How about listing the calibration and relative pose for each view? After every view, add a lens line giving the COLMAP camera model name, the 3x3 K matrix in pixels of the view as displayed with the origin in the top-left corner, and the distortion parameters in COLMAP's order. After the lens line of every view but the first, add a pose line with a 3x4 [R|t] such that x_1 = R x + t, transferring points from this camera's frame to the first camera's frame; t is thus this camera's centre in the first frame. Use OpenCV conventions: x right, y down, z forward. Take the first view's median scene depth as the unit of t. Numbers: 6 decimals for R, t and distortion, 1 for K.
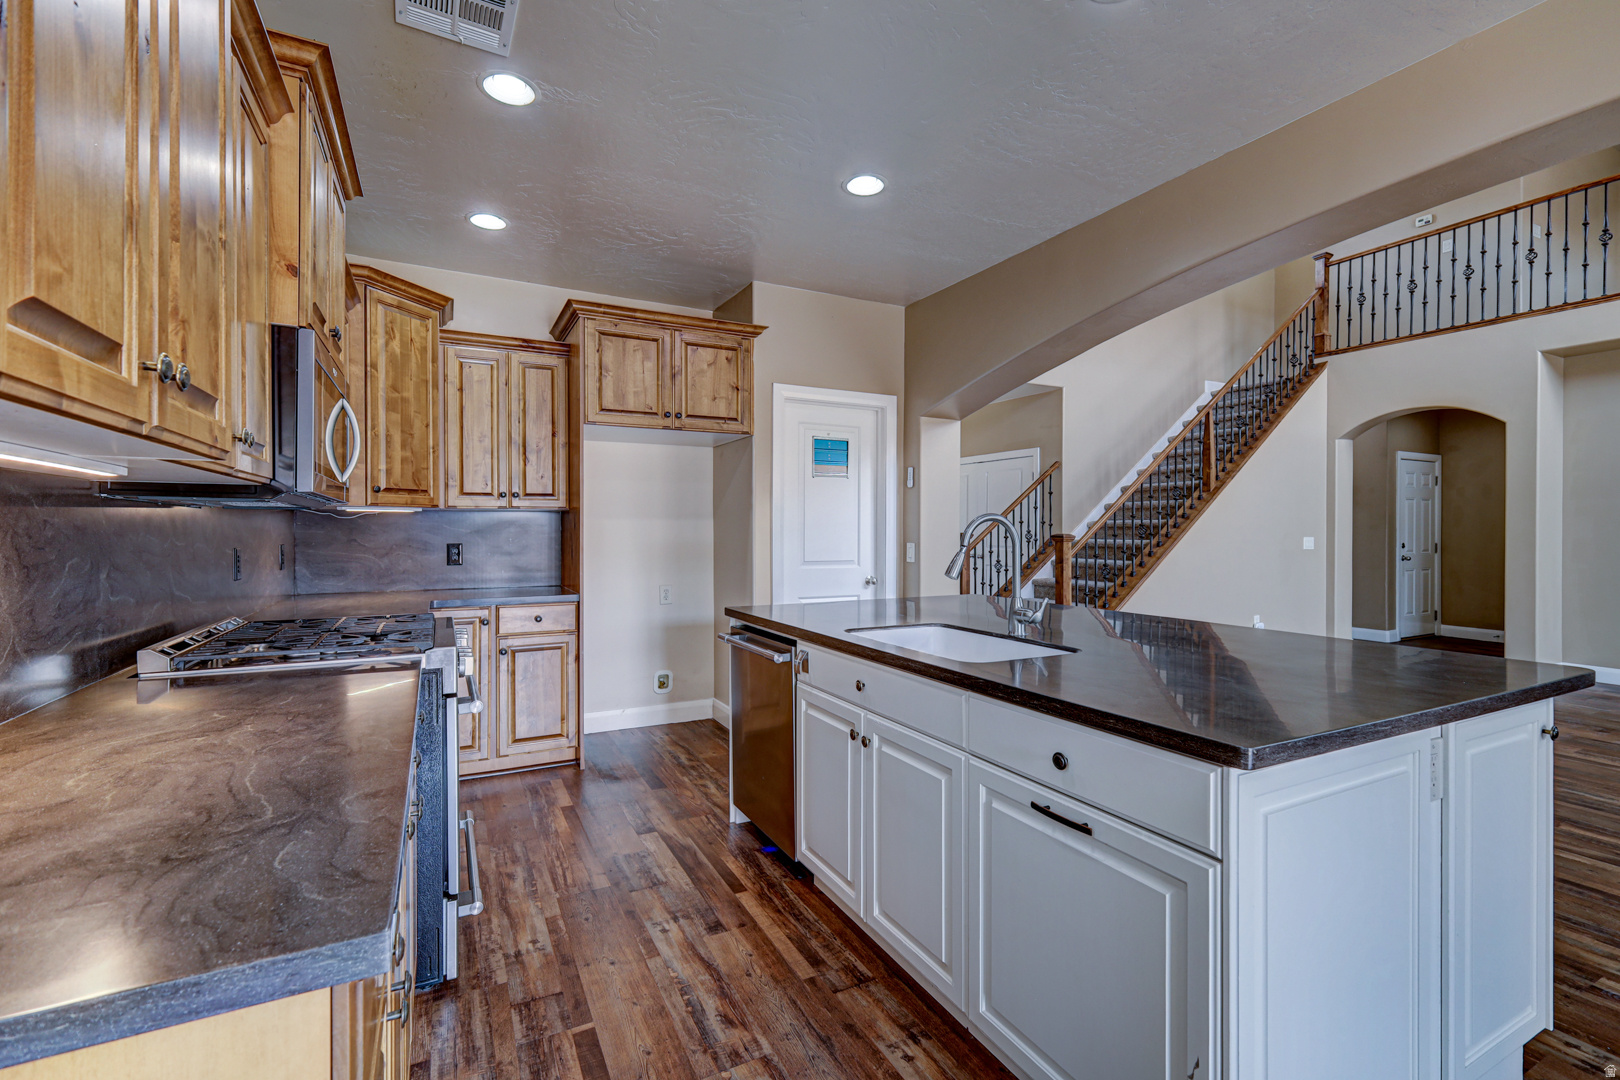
lens RADIAL K [[729.0, 0, 814.0], [0, 729.0, 532.9], [0, 0, 1]] dist [0.001723, 0.000156]
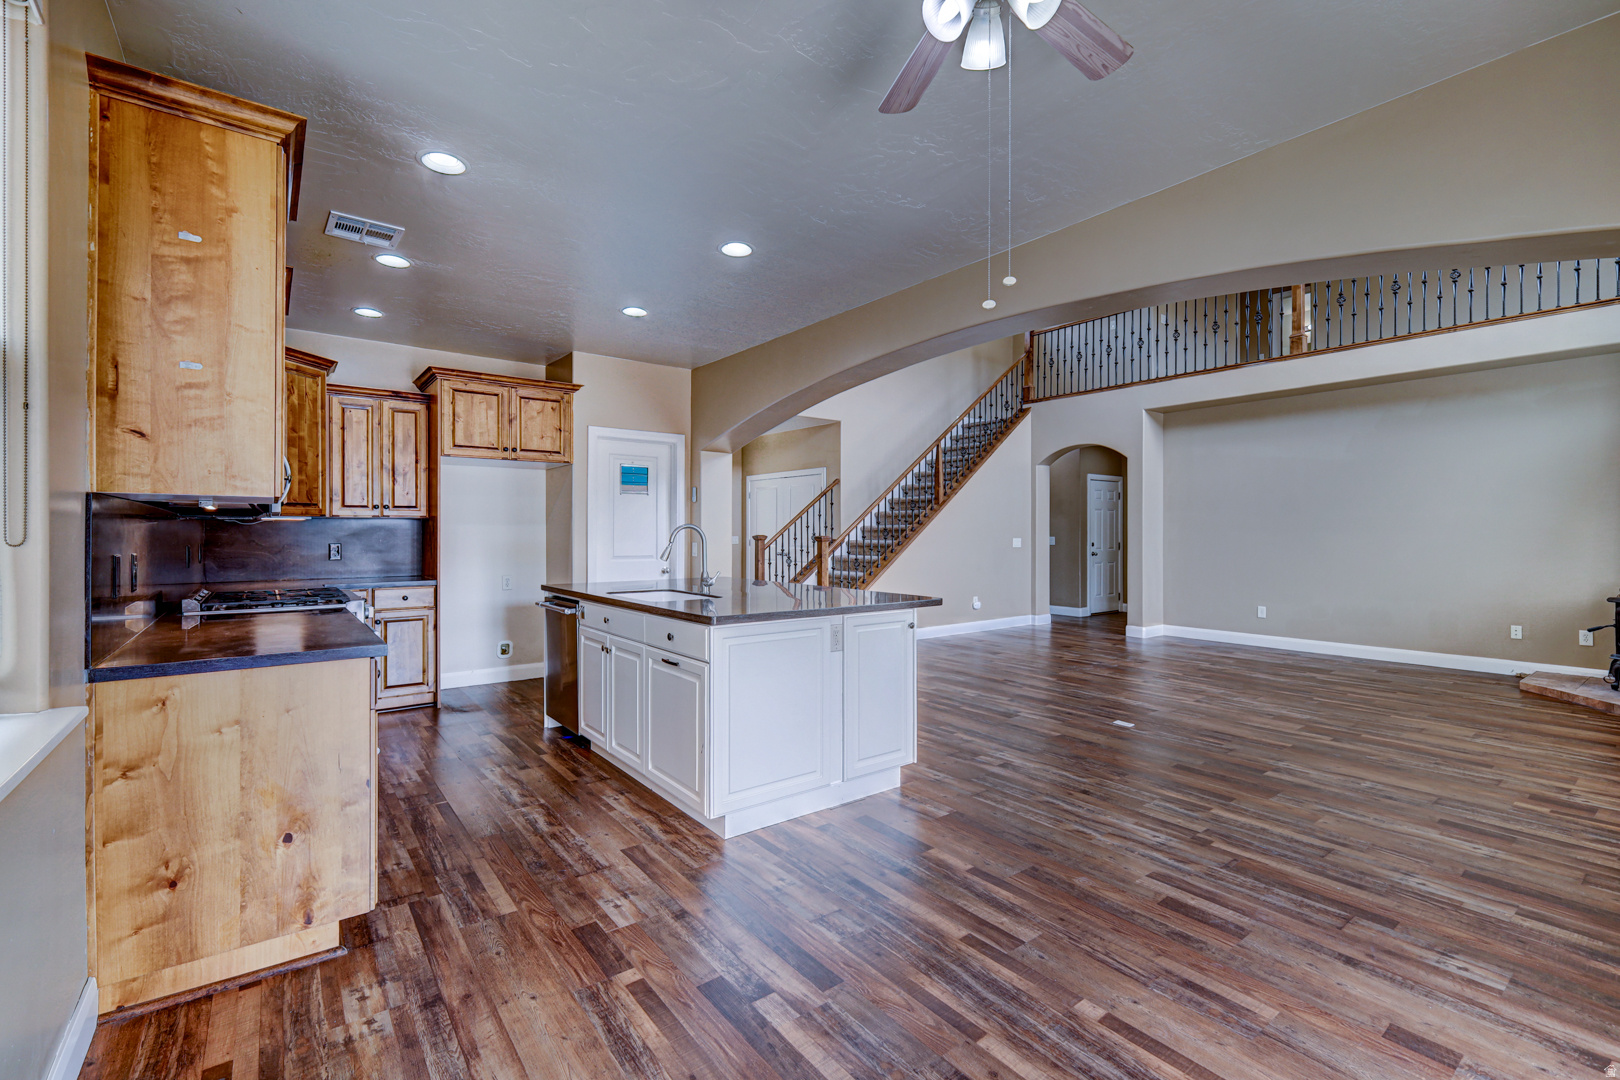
lens RADIAL K [[716.6, 0, 800.7], [0, 716.6, 530.6], [0, 0, 1]] dist [-0.001536, -0.000485]
pose [[0.986878, -0.000115, 0.161469, 0.126296], [0.001166, 0.999979, -0.006410, 0.000563], [-0.161465, 0.006514, 0.986857, -0.410708]]
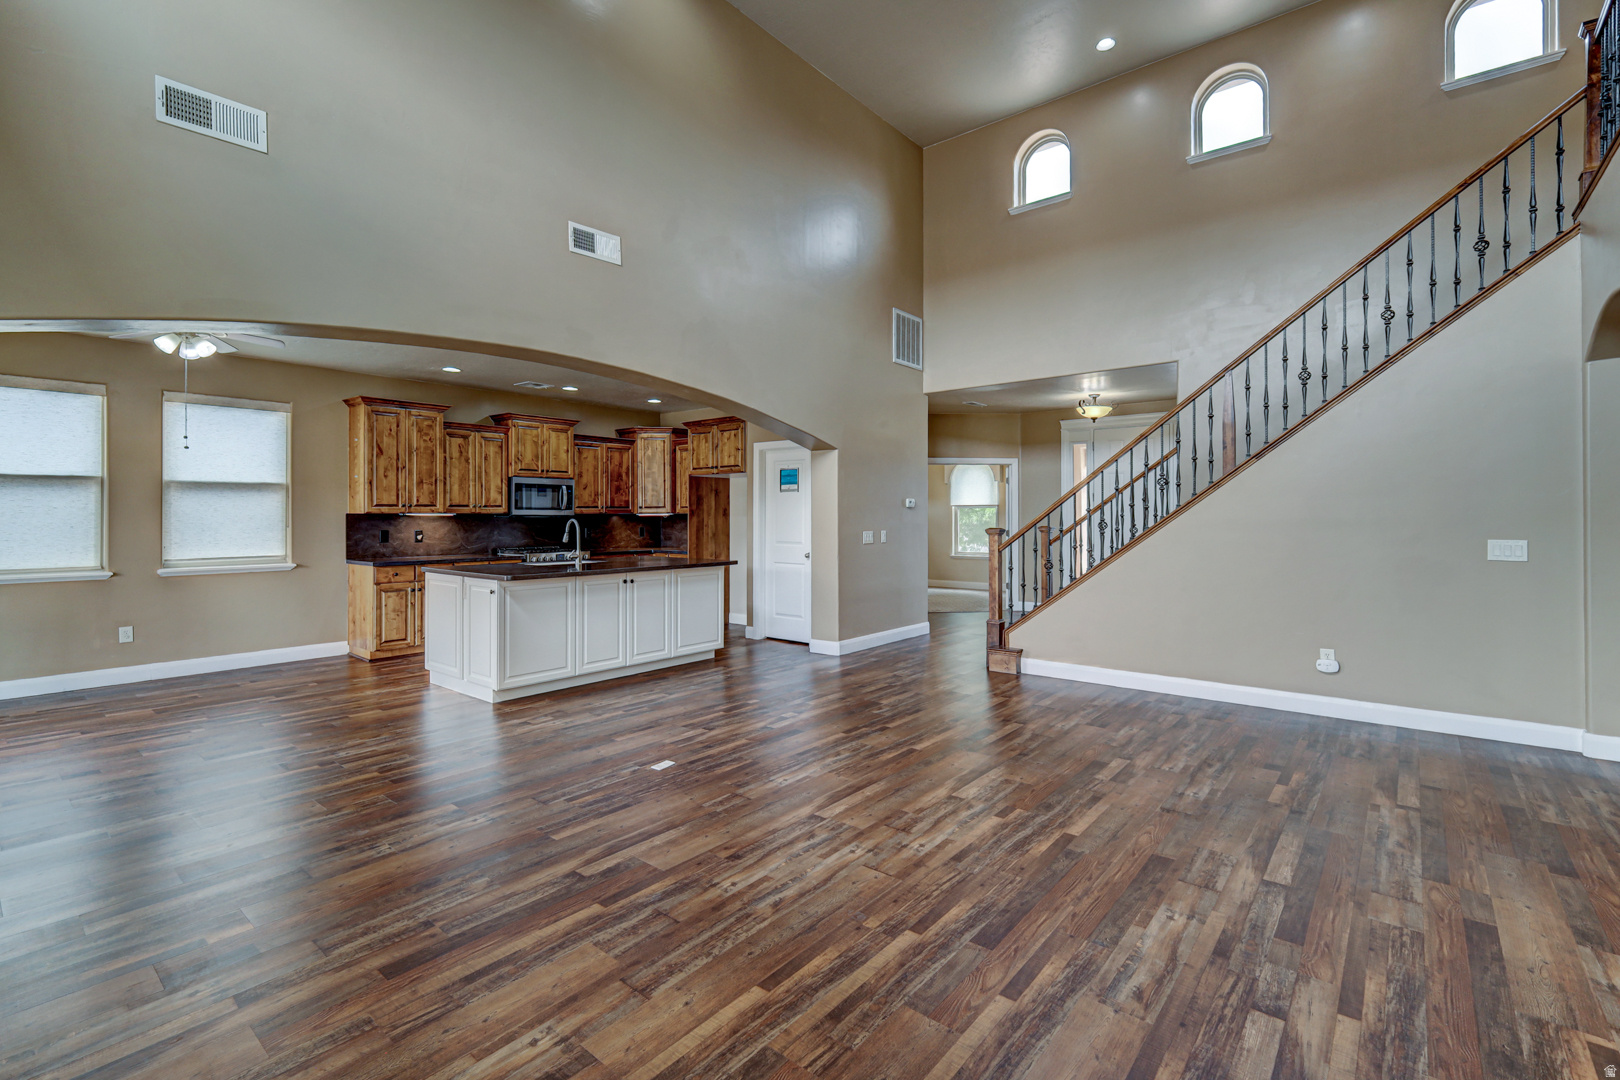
lens RADIAL K [[724.5, 0, 807.1], [0, 724.5, 513.8], [0, 0, 1]] dist [0.000921, -0.000119]
pose [[0.383868, -0.005228, -0.923373, 1.760505], [-0.003696, 0.999967, -0.007198, -0.016404], [0.923381, 0.006176, 0.383836, 0.449716]]
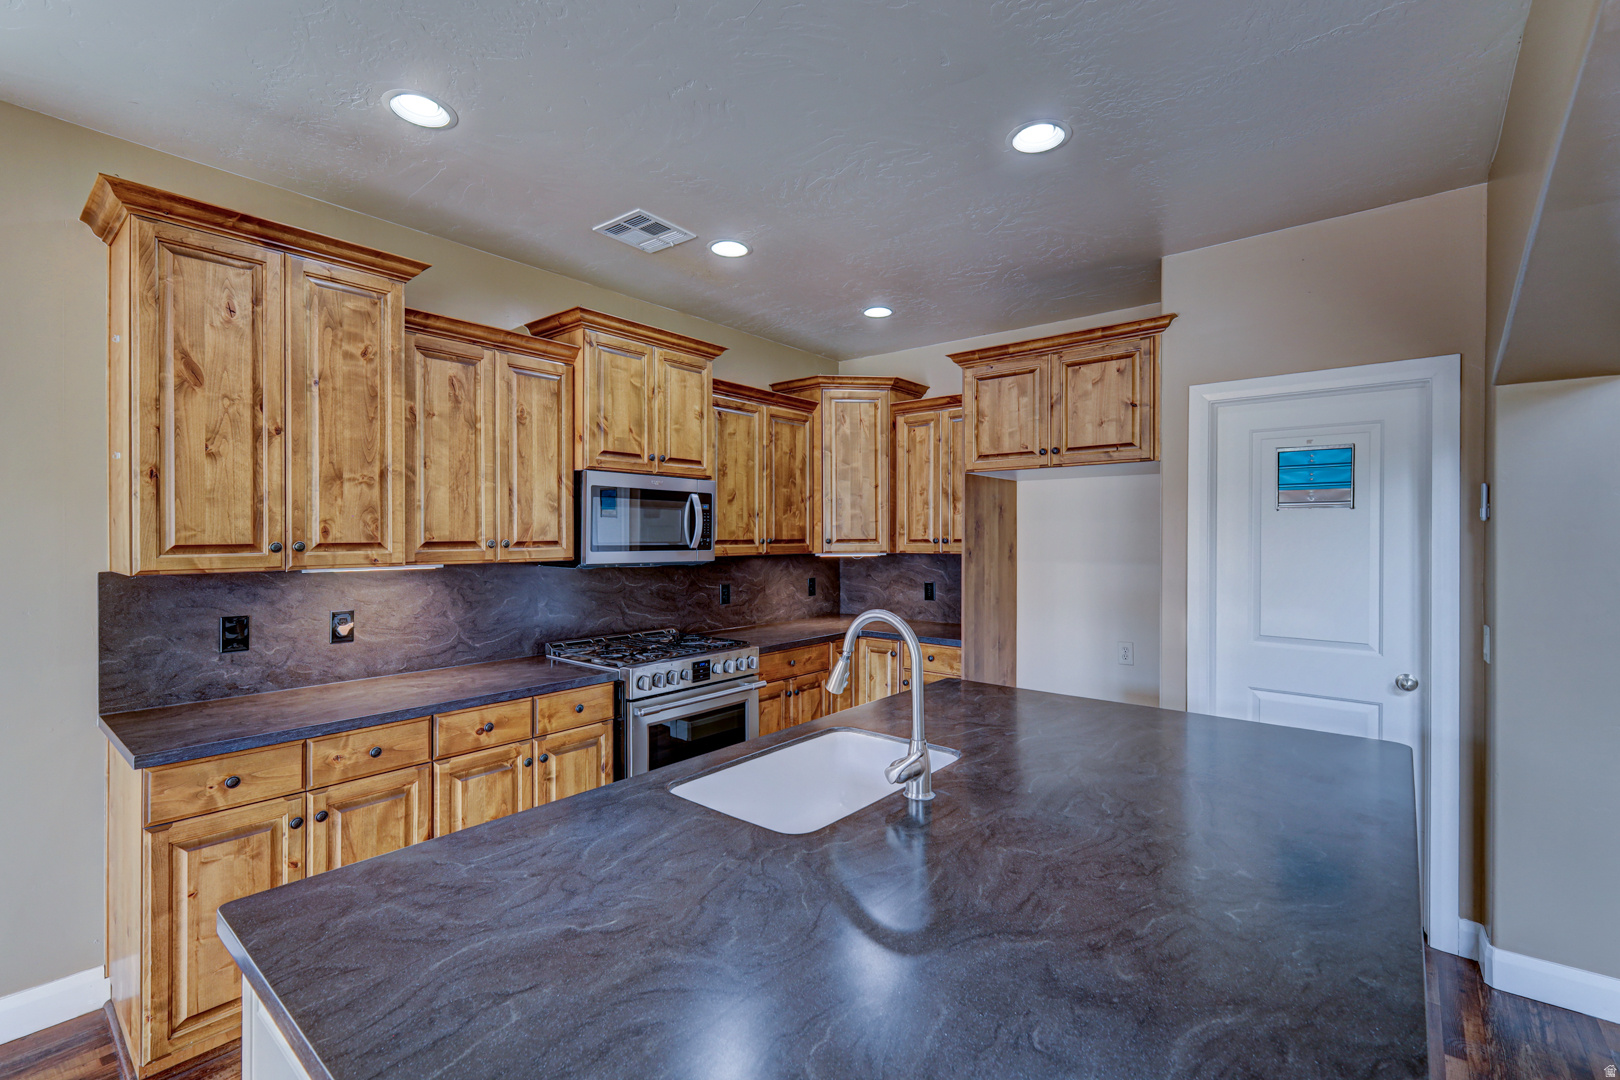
lens RADIAL K [[706.5, 0, 804.4], [0, 706.5, 535.6], [0, 0, 1]] dist [0.000811, 0.000152]
pose [[0.381464, -0.000357, -0.924384, 0.470649], [-0.005960, 0.999978, -0.002846, -0.054701], [0.924365, 0.006595, 0.381453, 0.394023]]
